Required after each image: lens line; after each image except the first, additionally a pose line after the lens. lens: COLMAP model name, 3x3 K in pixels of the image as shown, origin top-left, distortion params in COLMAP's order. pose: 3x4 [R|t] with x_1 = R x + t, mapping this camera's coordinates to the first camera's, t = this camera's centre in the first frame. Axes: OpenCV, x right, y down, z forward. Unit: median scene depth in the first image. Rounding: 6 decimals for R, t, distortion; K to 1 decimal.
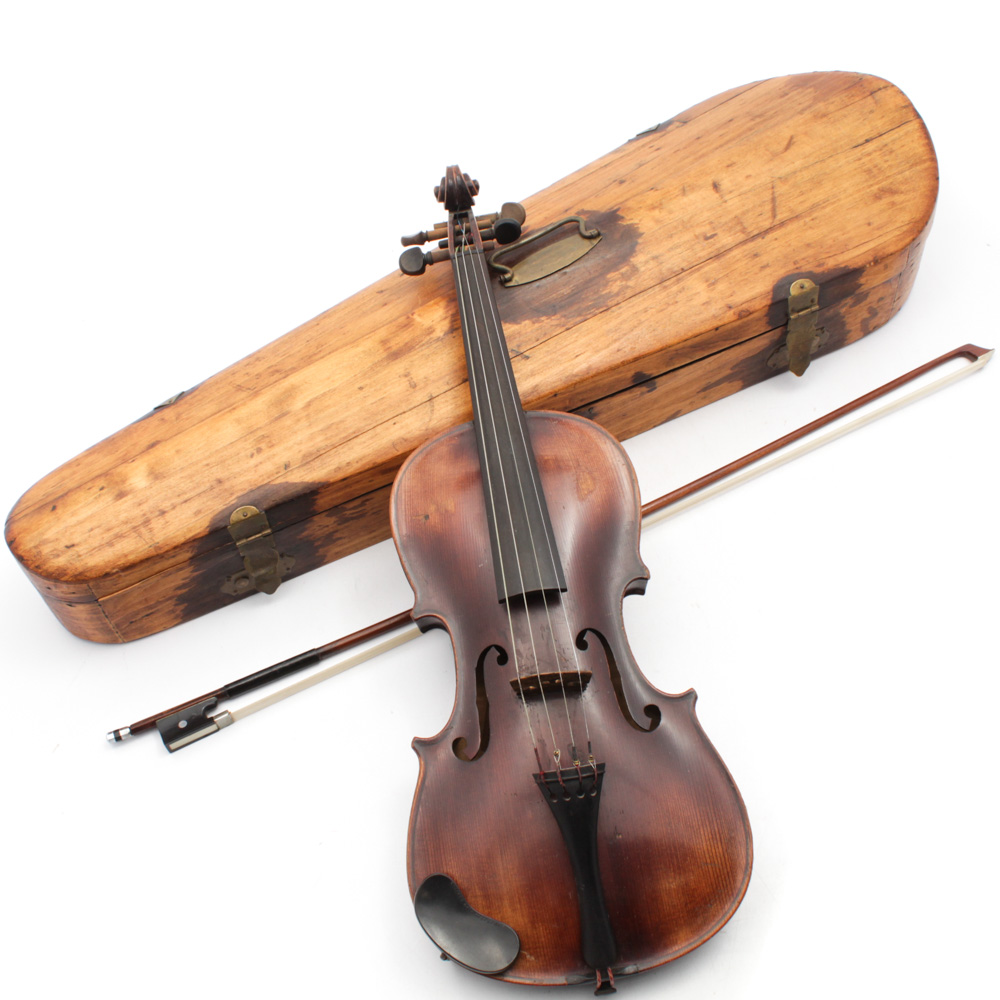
lens RADIAL K [[1298.8, 0, 500.0], [0, 1298.8, 500.0], [0, 0, 1]] dist [-0.158348, 0.110405]
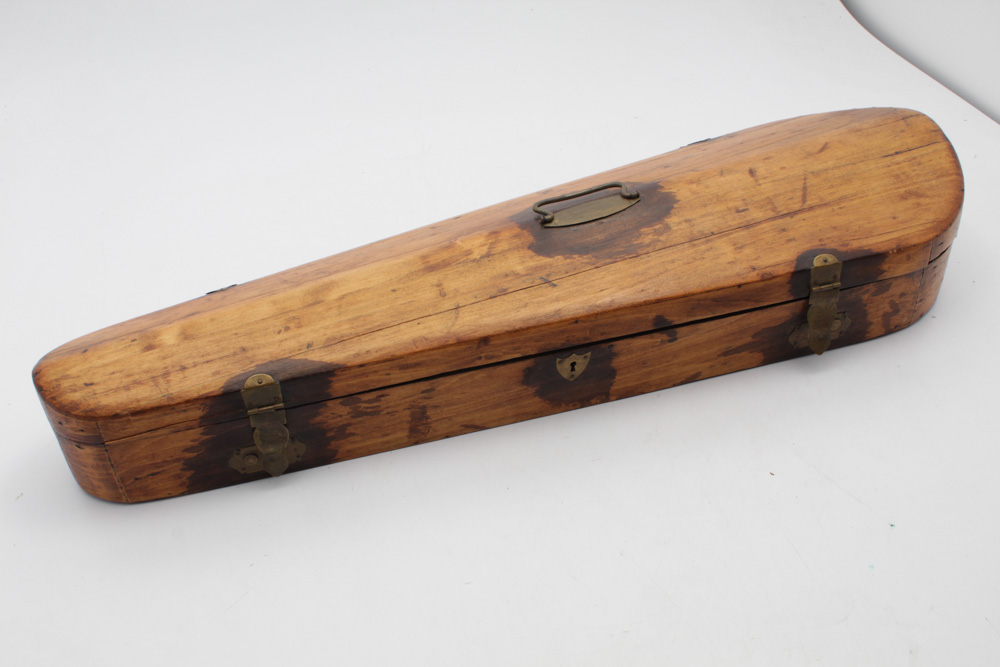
lens RADIAL K [[1061.8, 0, 513.5], [0, 1061.8, 331.9], [0, 0, 1]] dist [-0.125222, 0.138909]
pose [[0.988271, 0.116388, -0.098866, 0.078017], [-0.139136, 0.953097, -0.268790, 0.163495], [0.062945, 0.279393, 0.958111, 0.182331]]
